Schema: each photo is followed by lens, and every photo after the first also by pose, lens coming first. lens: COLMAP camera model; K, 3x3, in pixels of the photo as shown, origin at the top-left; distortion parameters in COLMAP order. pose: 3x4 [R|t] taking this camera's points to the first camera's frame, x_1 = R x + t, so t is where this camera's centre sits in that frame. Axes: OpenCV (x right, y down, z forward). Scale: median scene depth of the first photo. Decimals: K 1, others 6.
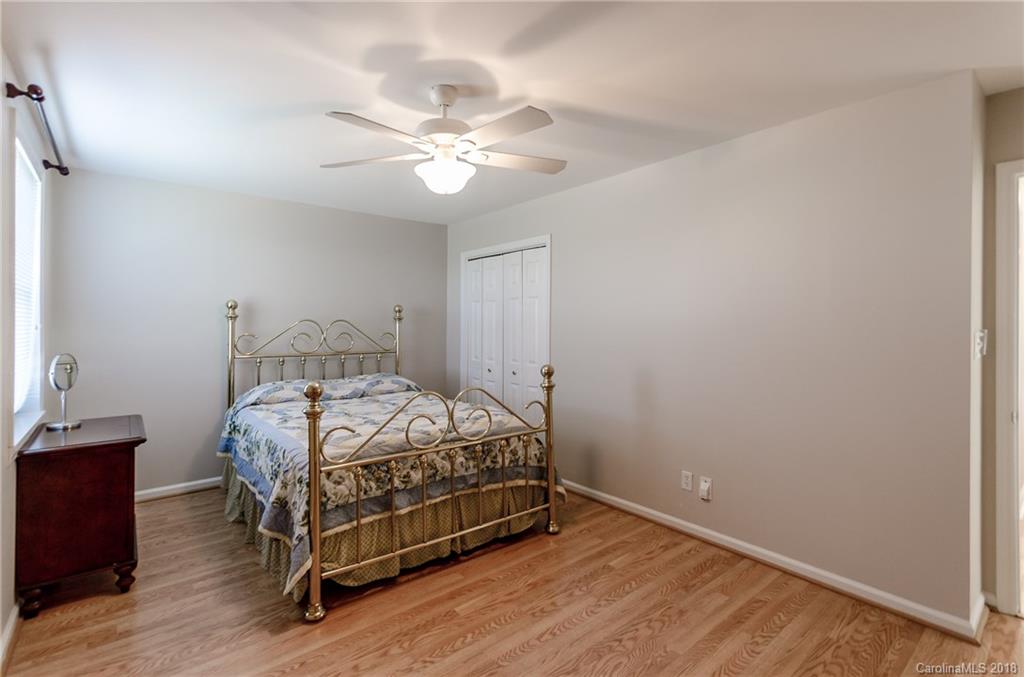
lens RADIAL K [[454.9, 0, 529.4], [0, 454.9, 320.4], [0, 0, 1]] dist [-0.002172, 0.000741]
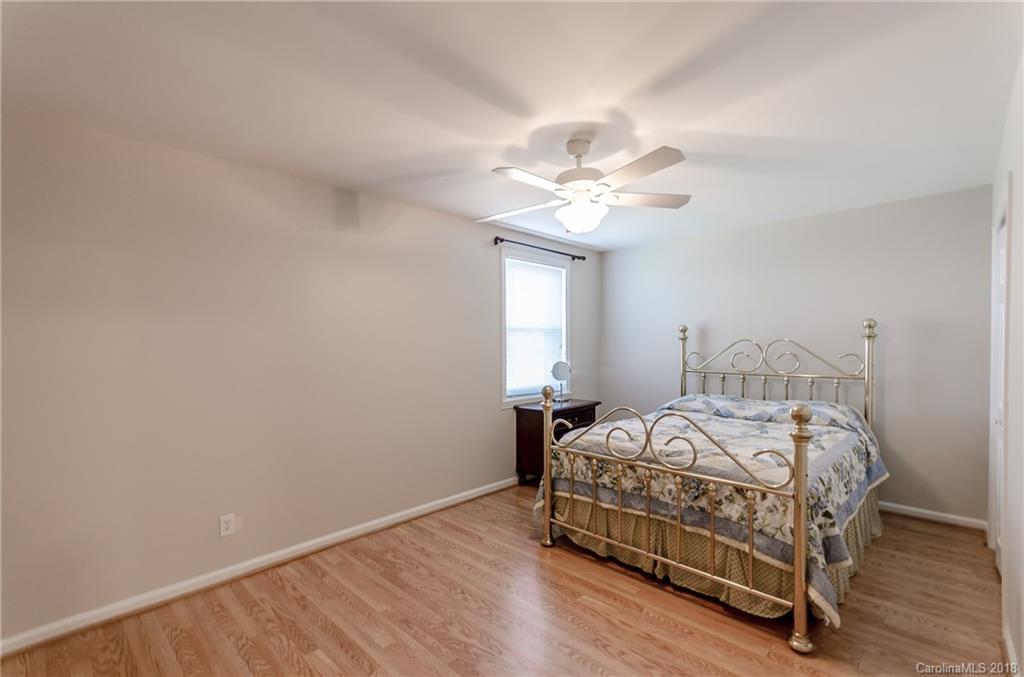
lens RADIAL K [[454.9, 0, 513.5], [0, 454.9, 346.6], [0, 0, 1]] dist [-0.002172, 0.000741]
pose [[0.121359, 0.003194, -0.992604, 0.760221], [0.016825, 0.999845, 0.005274, -0.000304], [0.992466, -0.017341, 0.121286, 0.557849]]
